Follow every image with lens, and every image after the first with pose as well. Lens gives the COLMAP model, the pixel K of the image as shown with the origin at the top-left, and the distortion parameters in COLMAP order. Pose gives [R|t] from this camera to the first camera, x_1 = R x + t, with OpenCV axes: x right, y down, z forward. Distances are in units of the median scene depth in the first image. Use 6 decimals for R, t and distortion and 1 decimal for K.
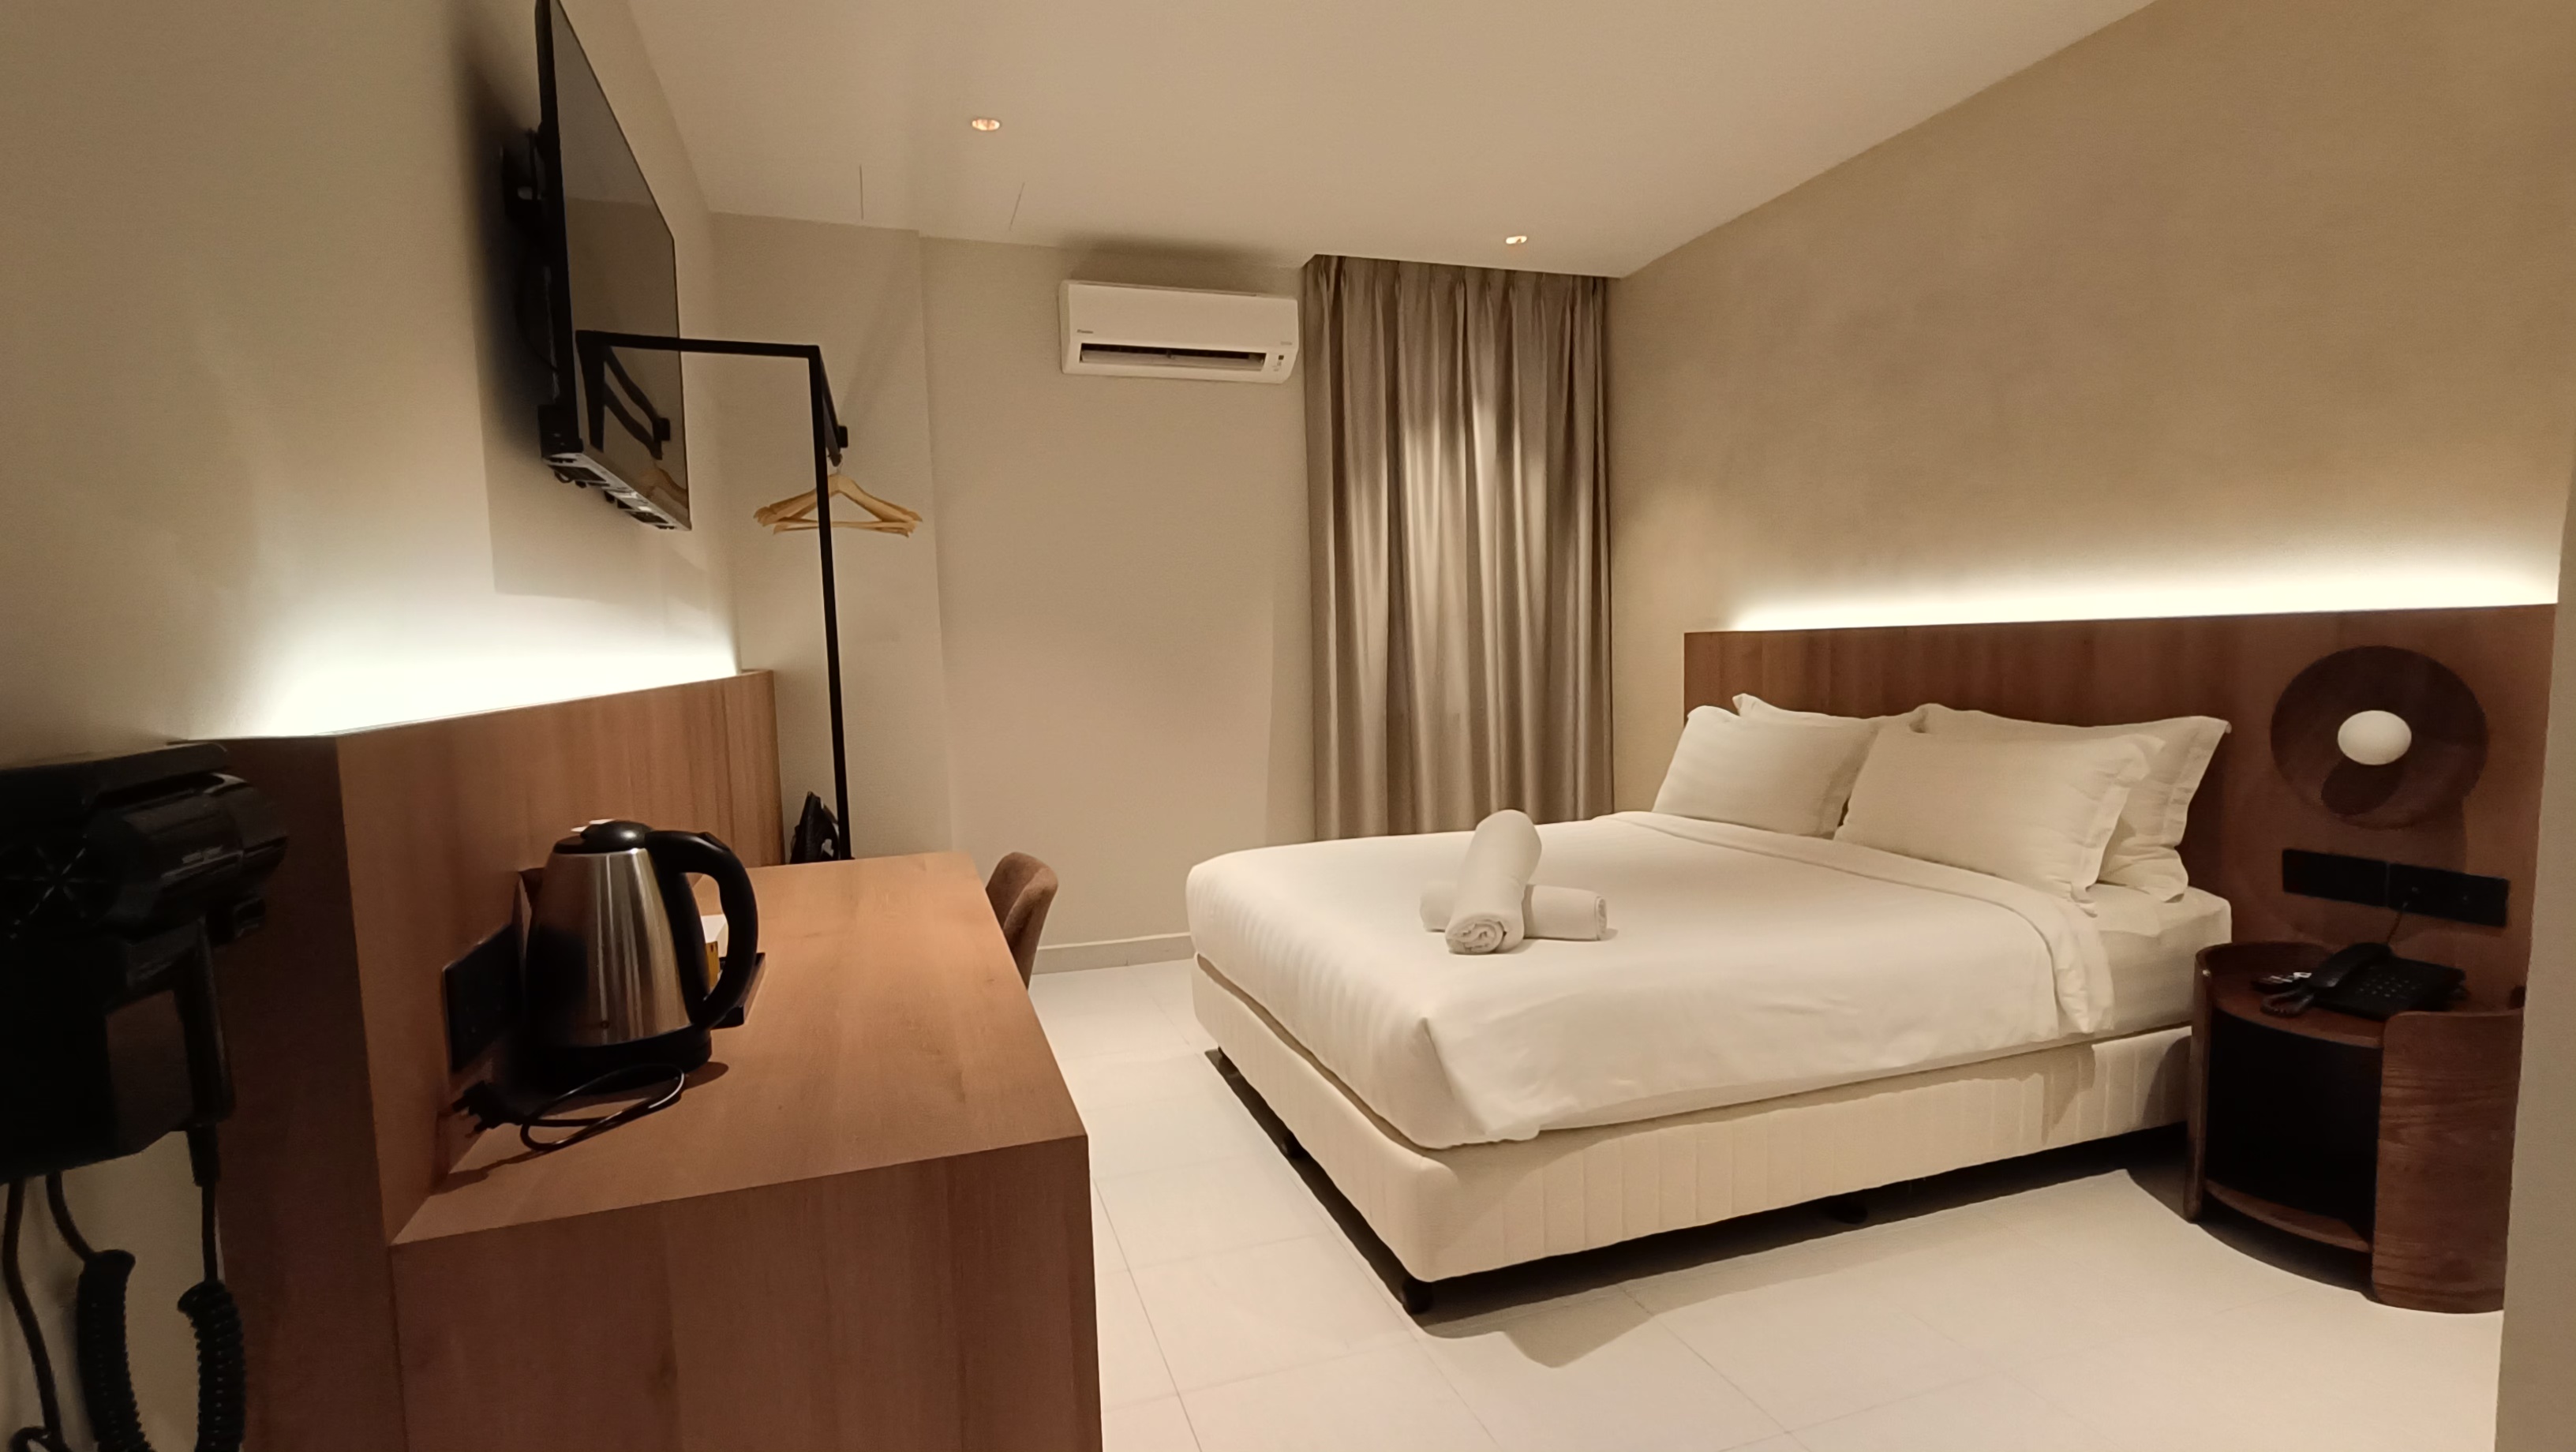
lens RADIAL K [[1202.6, 0, 1299.2], [0, 1202.6, 754.6], [0, 0, 1]] dist [0.010912, 0.001174]
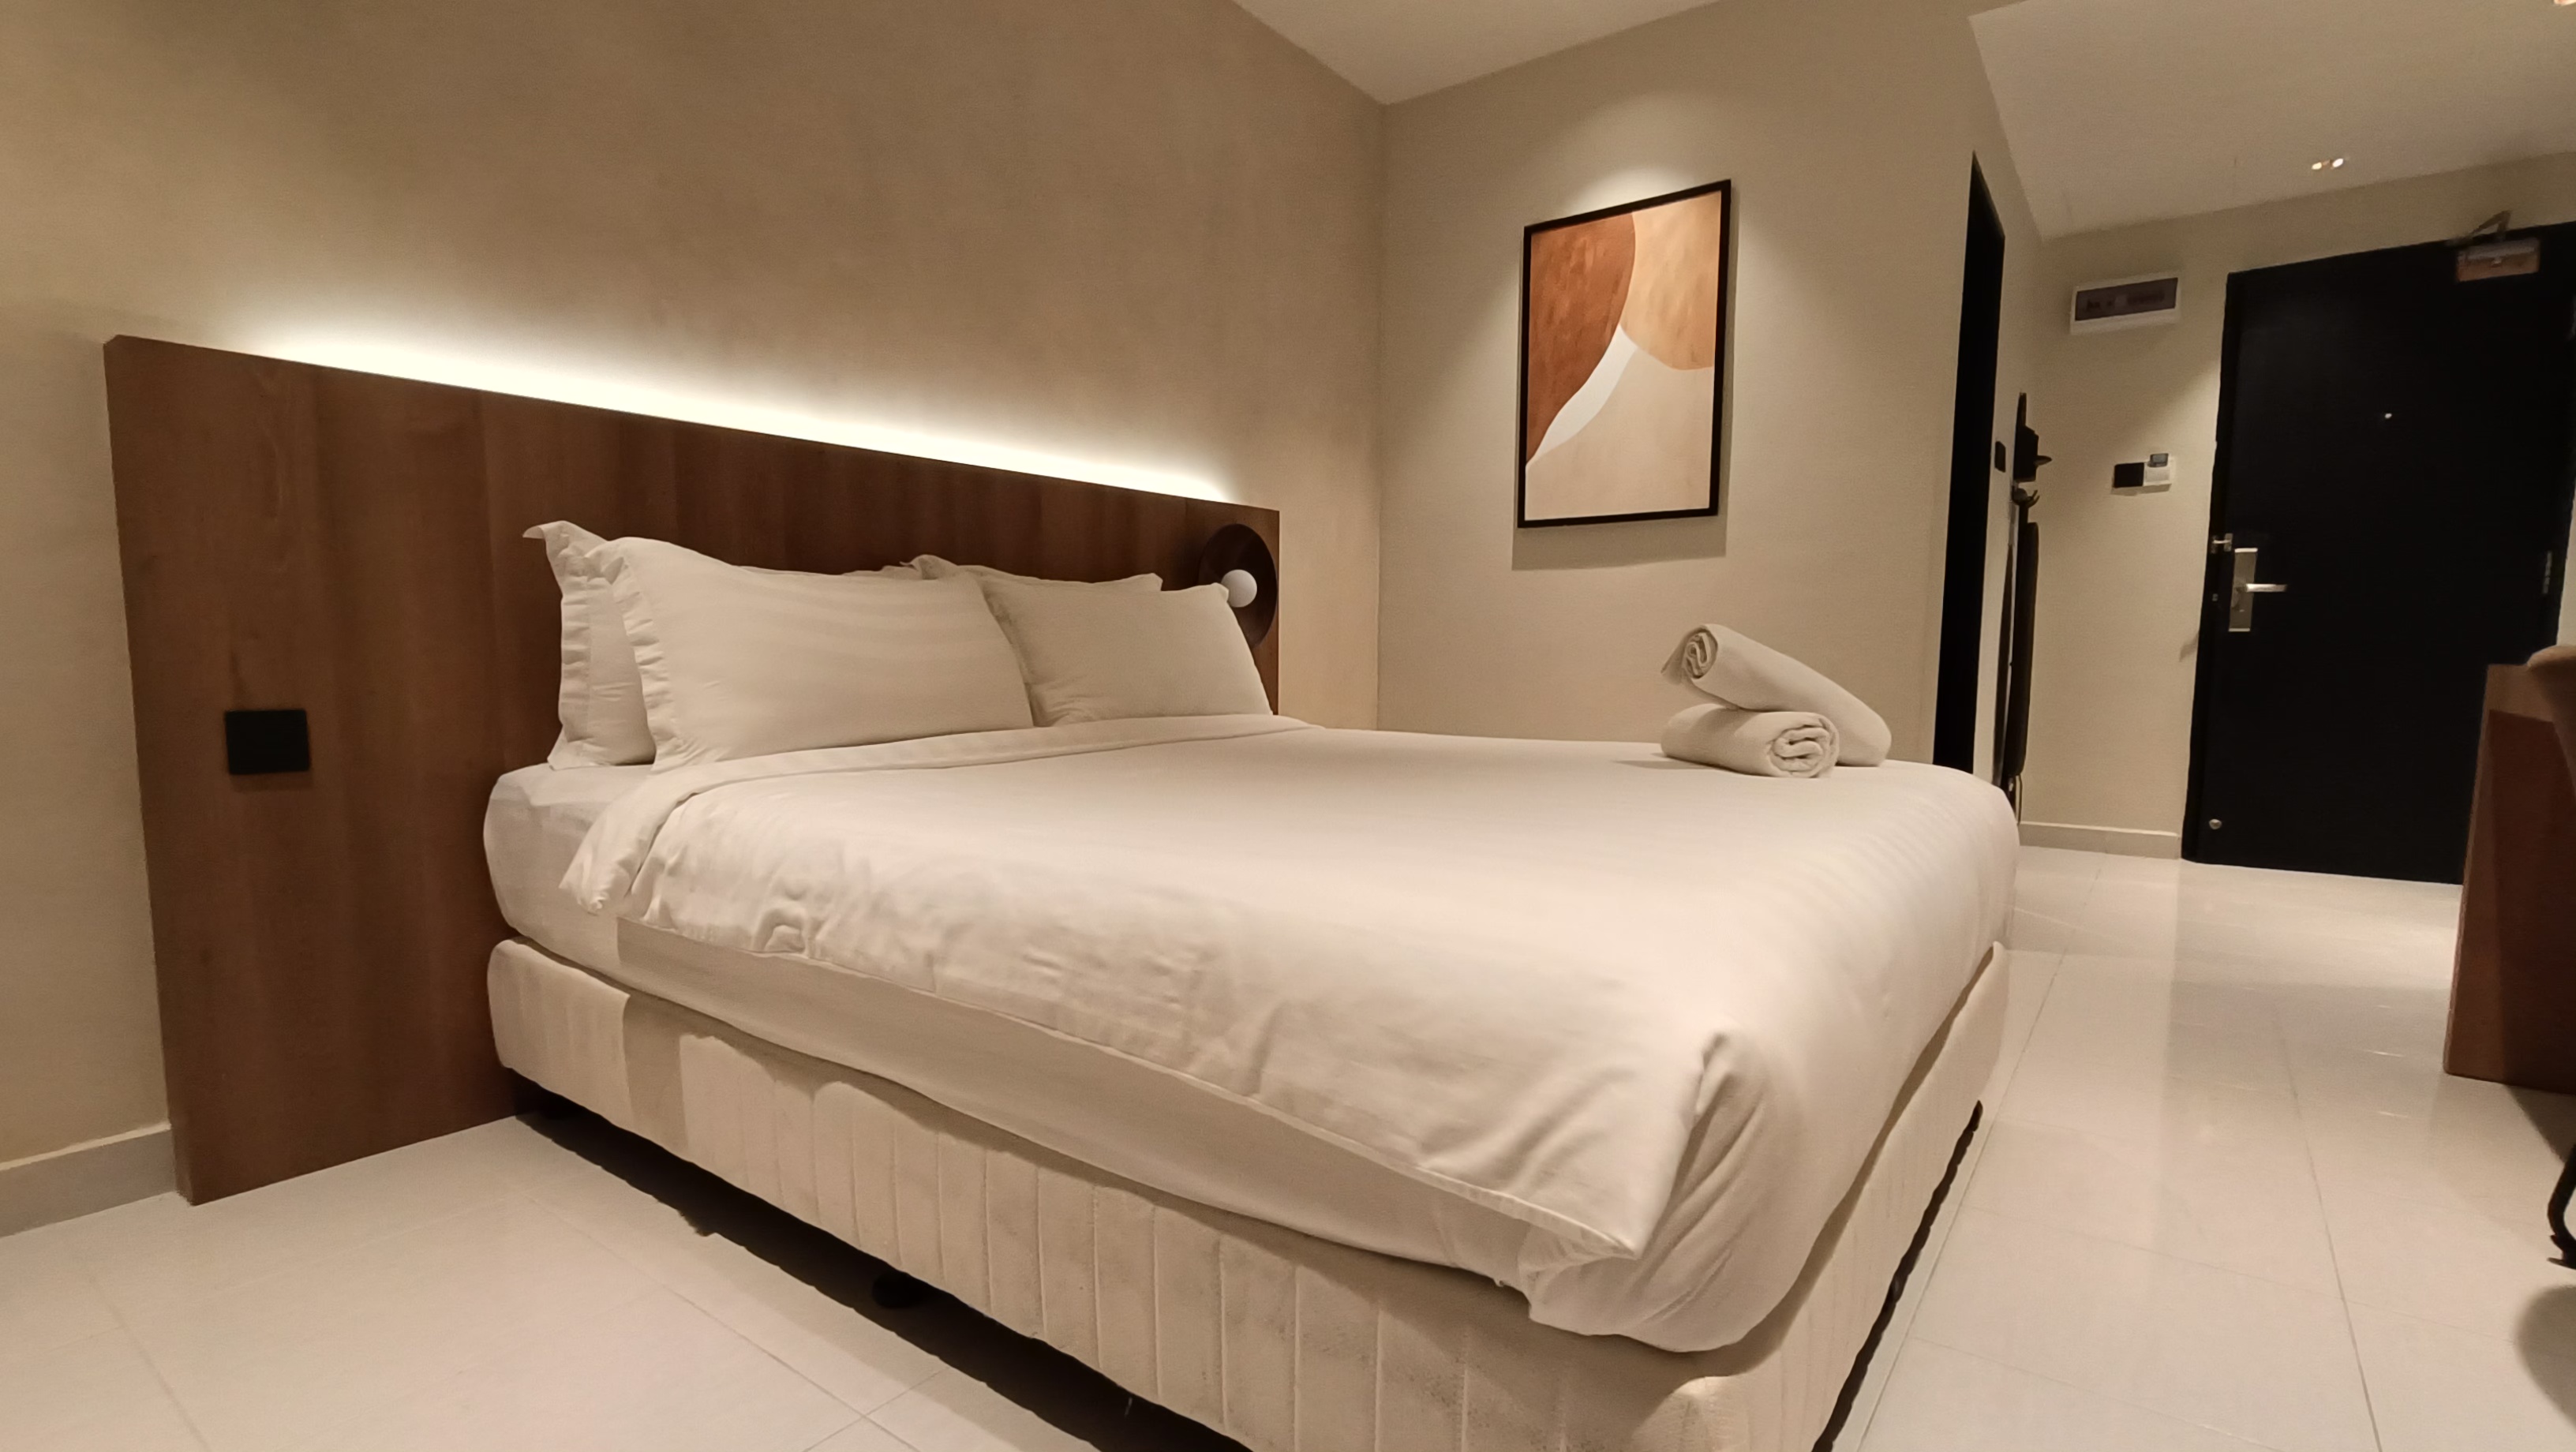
lens RADIAL K [[1188.5, 0, 1283.7], [0, 1188.5, 759.7], [0, 0, 1]] dist [0.008841, -0.000461]
pose [[-0.561436, -0.055594, 0.825651, -0.317712], [0.086057, 0.988408, 0.125071, 0.015627], [-0.823034, 0.141273, -0.550143, 1.690851]]
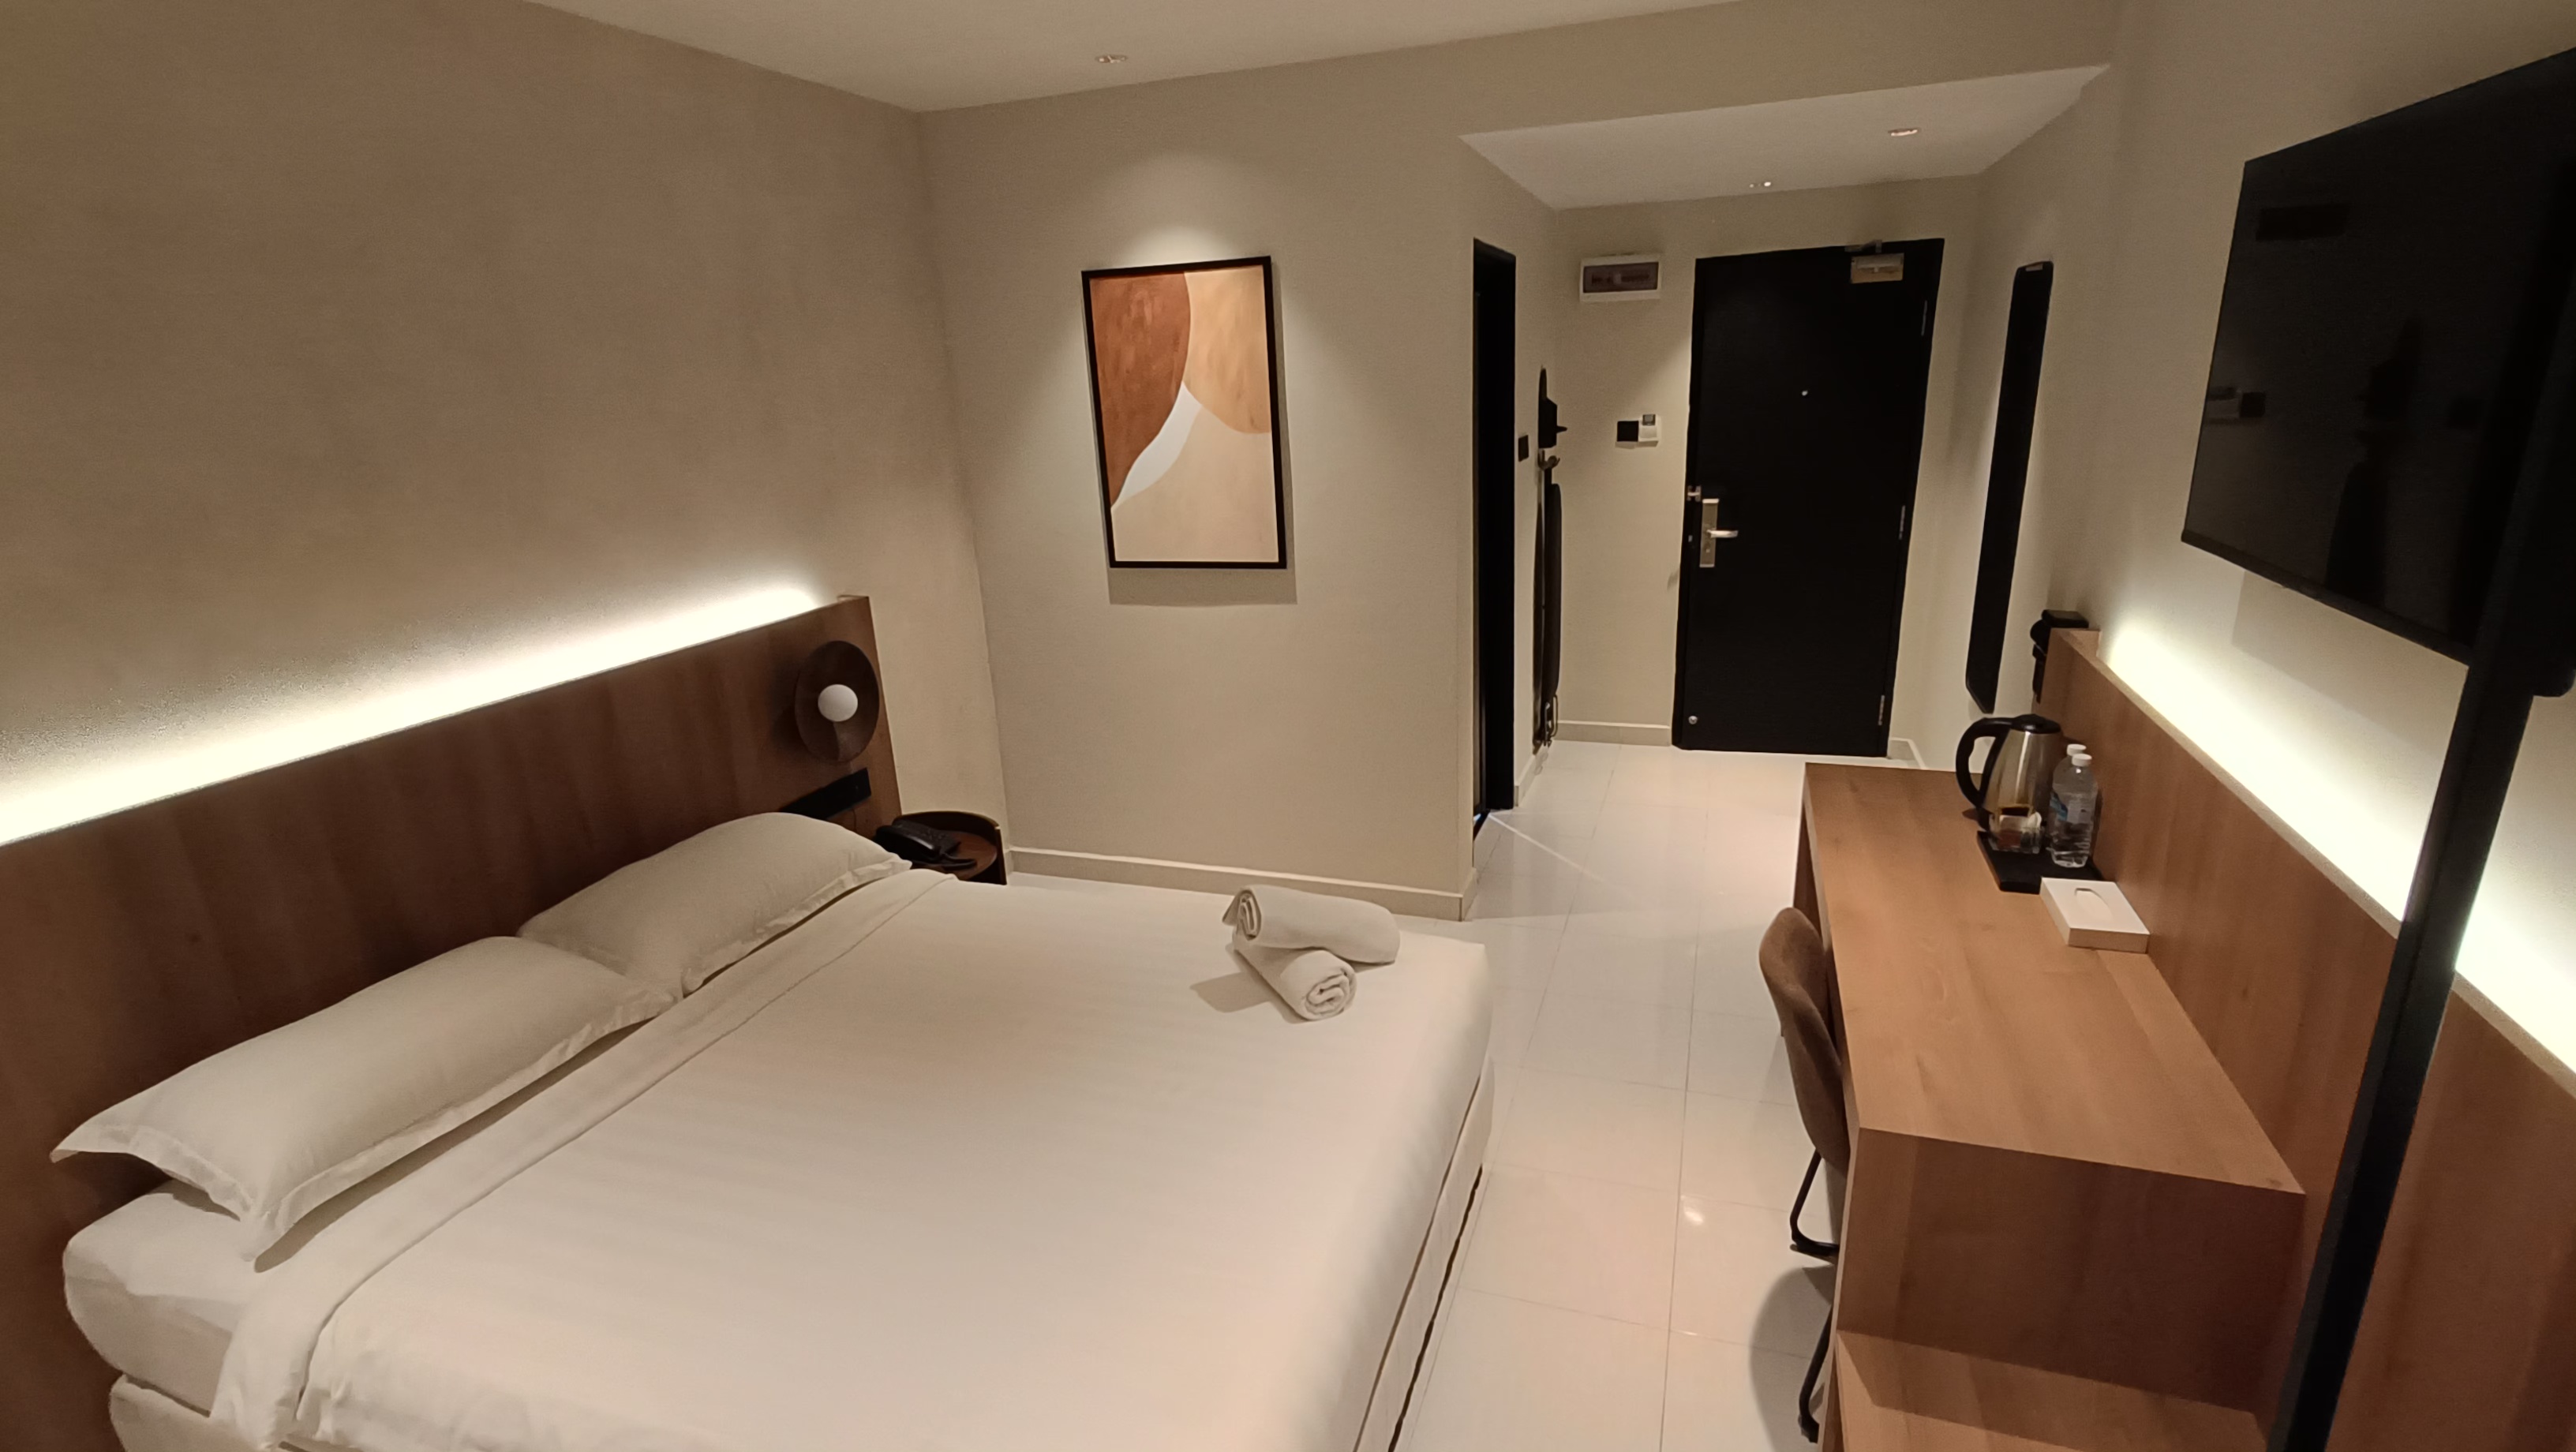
lens RADIAL K [[1197.1, 0, 1284.6], [0, 1197.1, 757.1], [0, 0, 1]] dist [0.006315, 0.001171]
pose [[-0.780972, -0.129449, 0.611004, -0.416162], [0.124043, 0.926650, 0.354871, -0.388553], [-0.612124, 0.352935, -0.707630, 1.646102]]
